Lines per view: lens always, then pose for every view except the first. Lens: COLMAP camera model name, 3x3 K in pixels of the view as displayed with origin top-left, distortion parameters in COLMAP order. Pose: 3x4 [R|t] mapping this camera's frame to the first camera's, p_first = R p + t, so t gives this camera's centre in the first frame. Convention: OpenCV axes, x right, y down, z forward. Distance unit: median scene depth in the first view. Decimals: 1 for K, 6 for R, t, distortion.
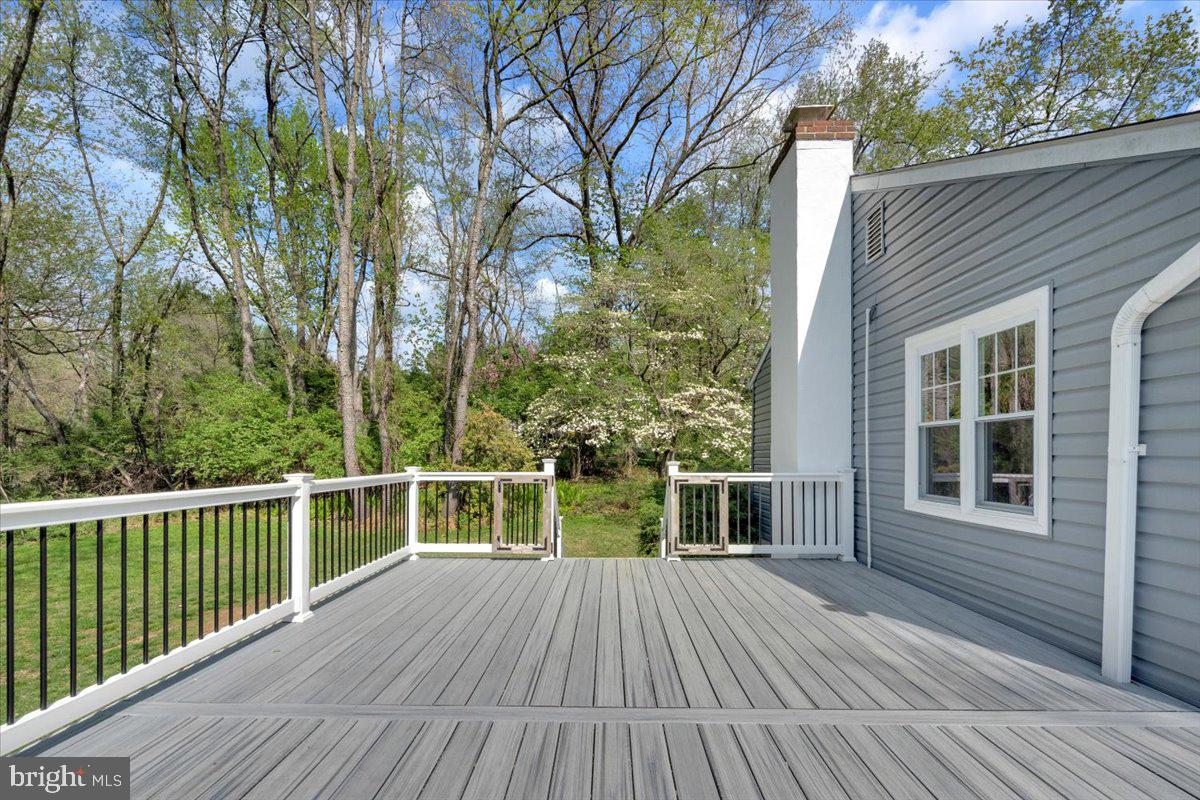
lens RADIAL K [[584.4, 0, 599.4], [0, 584.4, 445.0], [0, 0, 1]] dist [-0.014033, 0.000143]
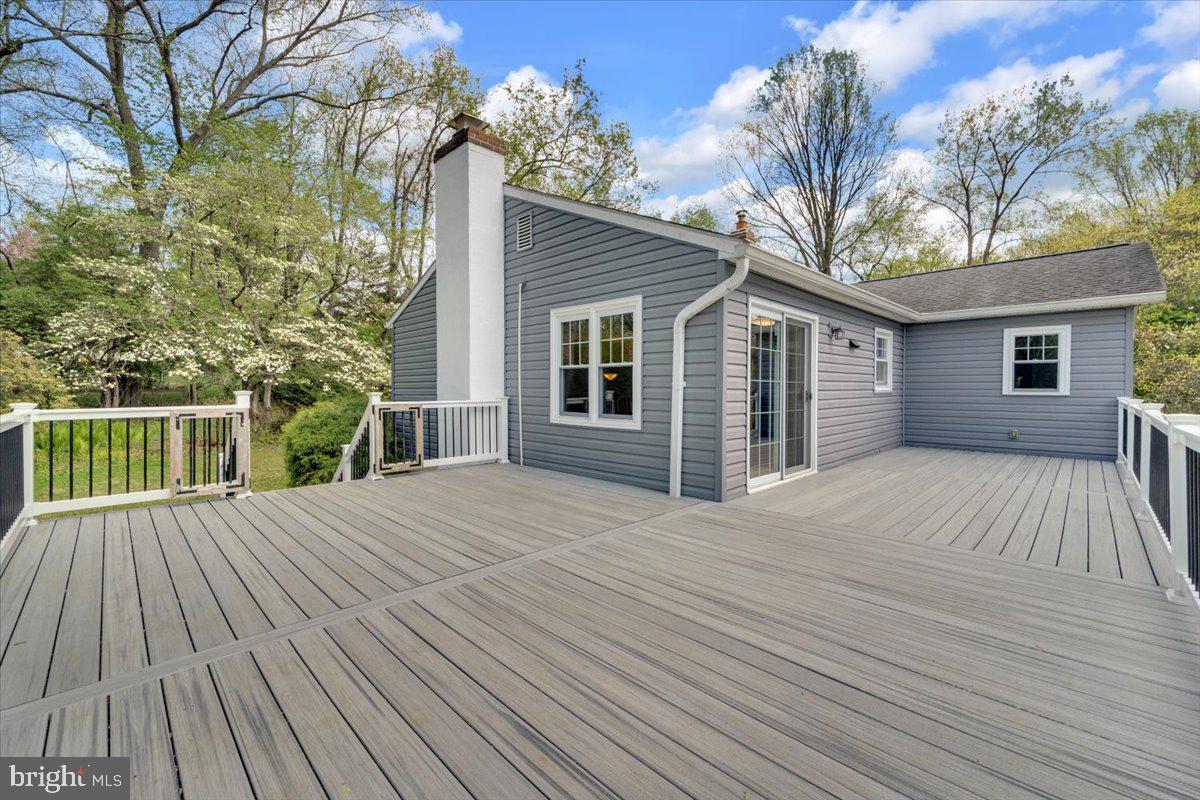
lens RADIAL K [[557.7, 0, 607.9], [0, 557.7, 398.6], [0, 0, 1]] dist [0.000629, 0.001913]
pose [[0.638031, -0.016356, 0.769837, -0.452755], [-0.012255, 0.999432, 0.031391, 0.000843], [-0.769913, -0.029463, 0.637469, -0.037461]]
